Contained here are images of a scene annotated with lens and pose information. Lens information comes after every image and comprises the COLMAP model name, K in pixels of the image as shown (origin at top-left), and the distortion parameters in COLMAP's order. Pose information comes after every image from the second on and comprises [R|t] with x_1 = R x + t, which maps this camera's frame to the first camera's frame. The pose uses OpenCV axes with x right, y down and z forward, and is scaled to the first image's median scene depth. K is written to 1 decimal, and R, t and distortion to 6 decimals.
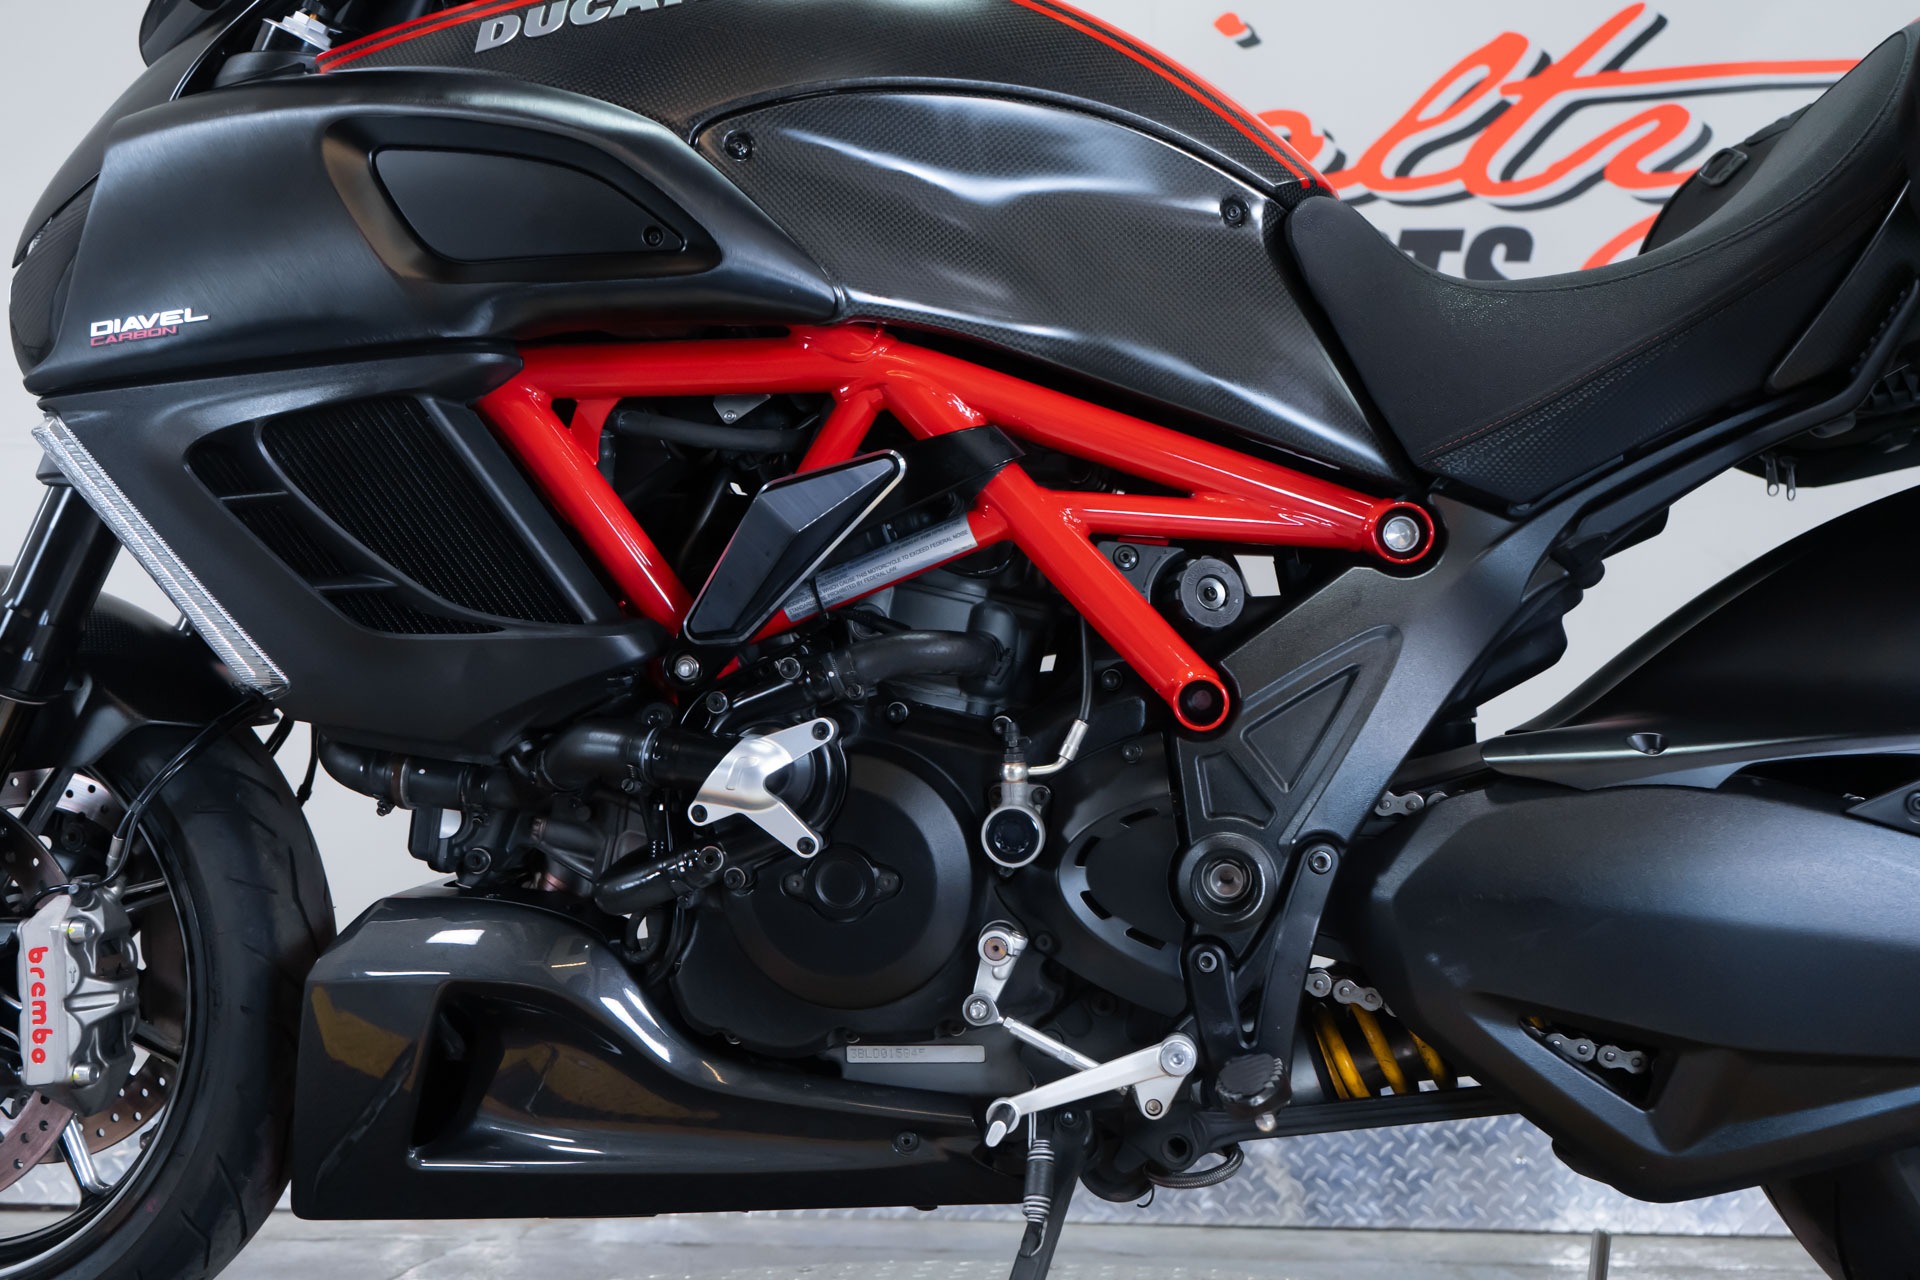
lens RADIAL K [[1895.0, 0, 960.0], [0, 1895.0, 640.0], [0, 0, 1]] dist [0.003167, 0.002953]
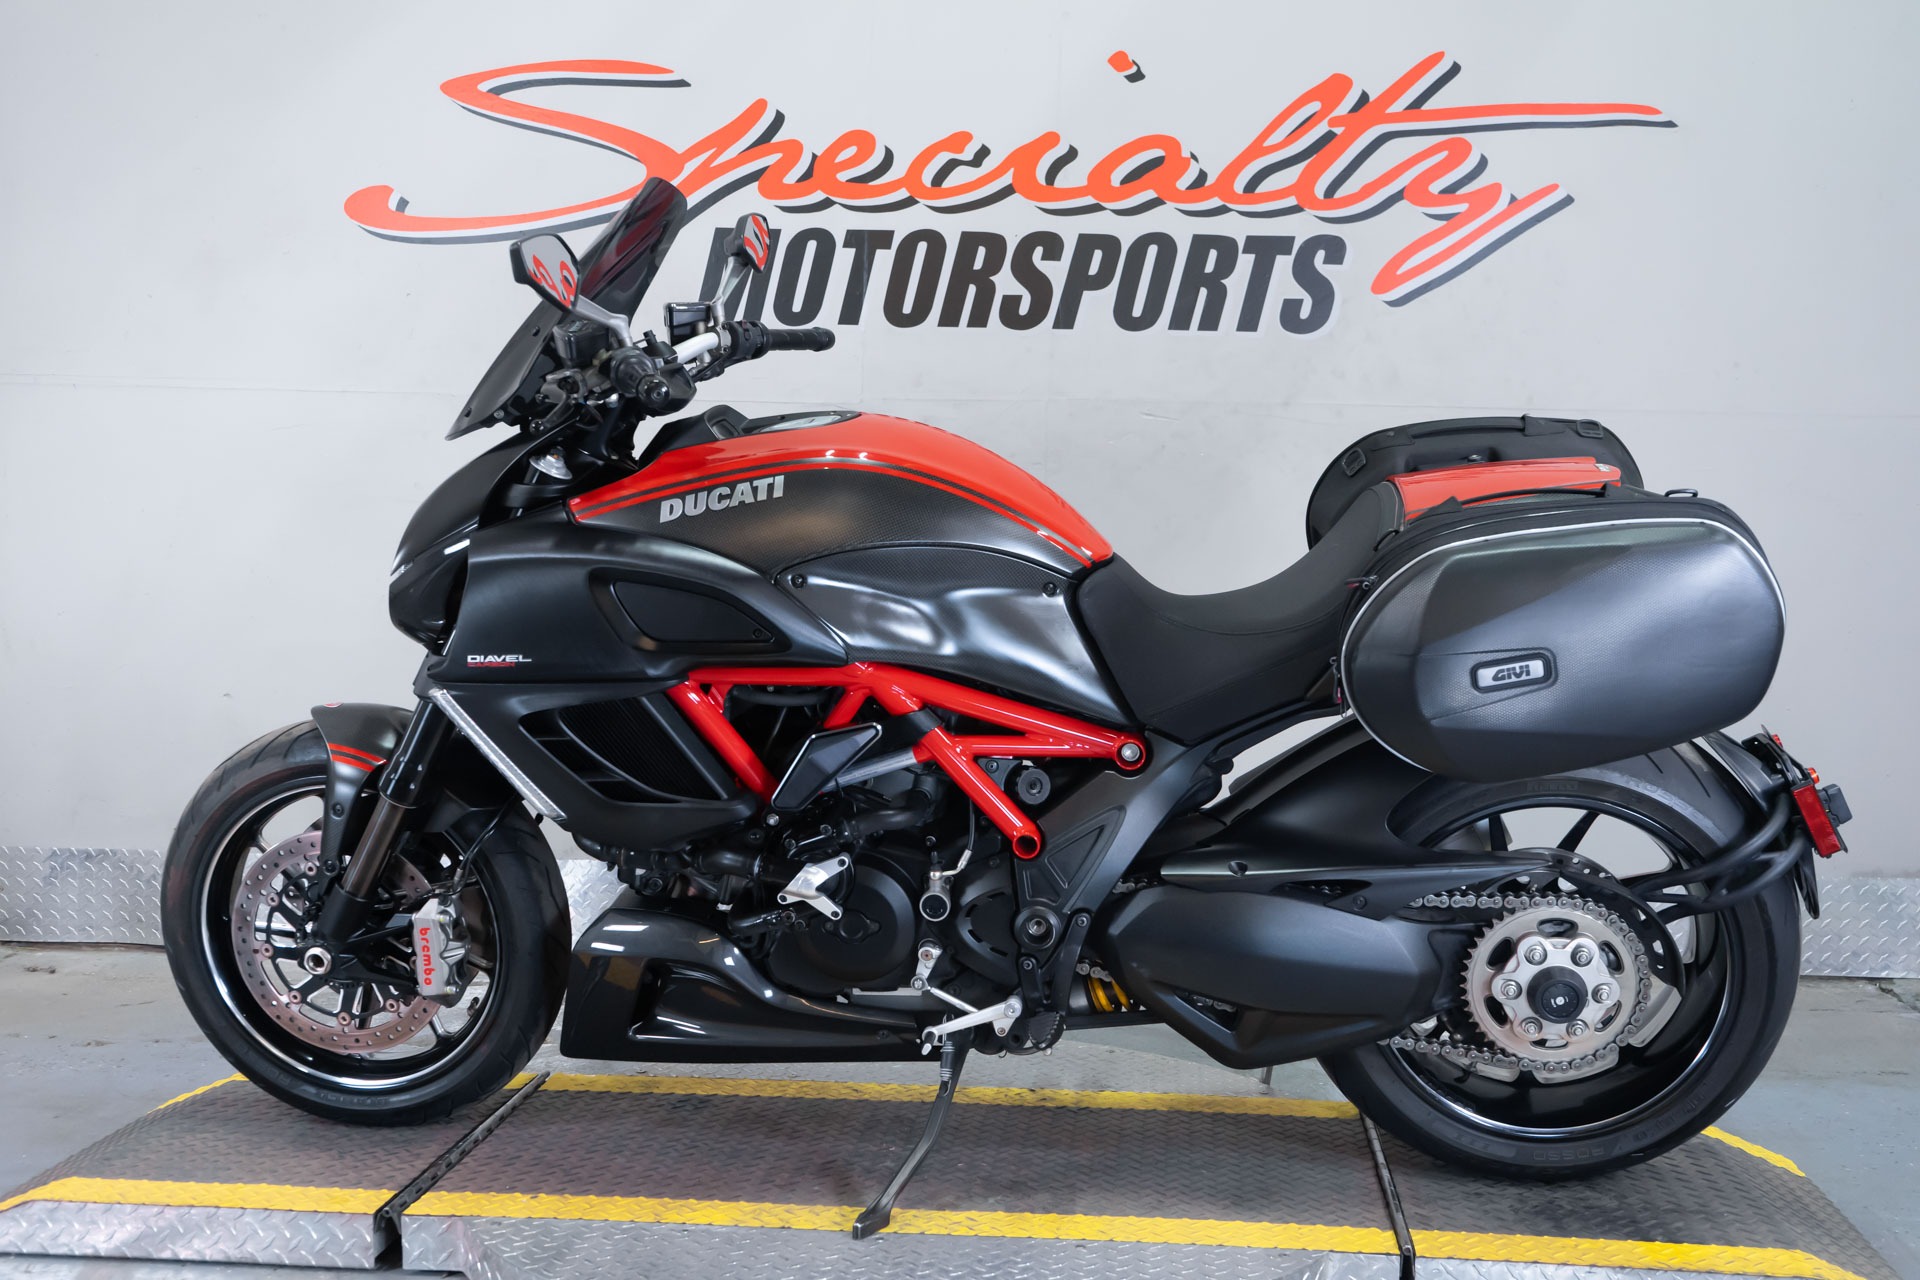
lens RADIAL K [[2002.9, 0, 960.0], [0, 2002.9, 640.0], [0, 0, 1]] dist [0.017005, -0.022076]
pose [[0.999663, -0.001328, 0.025929, -0.000969], [-0.004394, 0.975636, 0.219351, -0.642105], [-0.025589, -0.219391, 0.975301, -1.039773]]
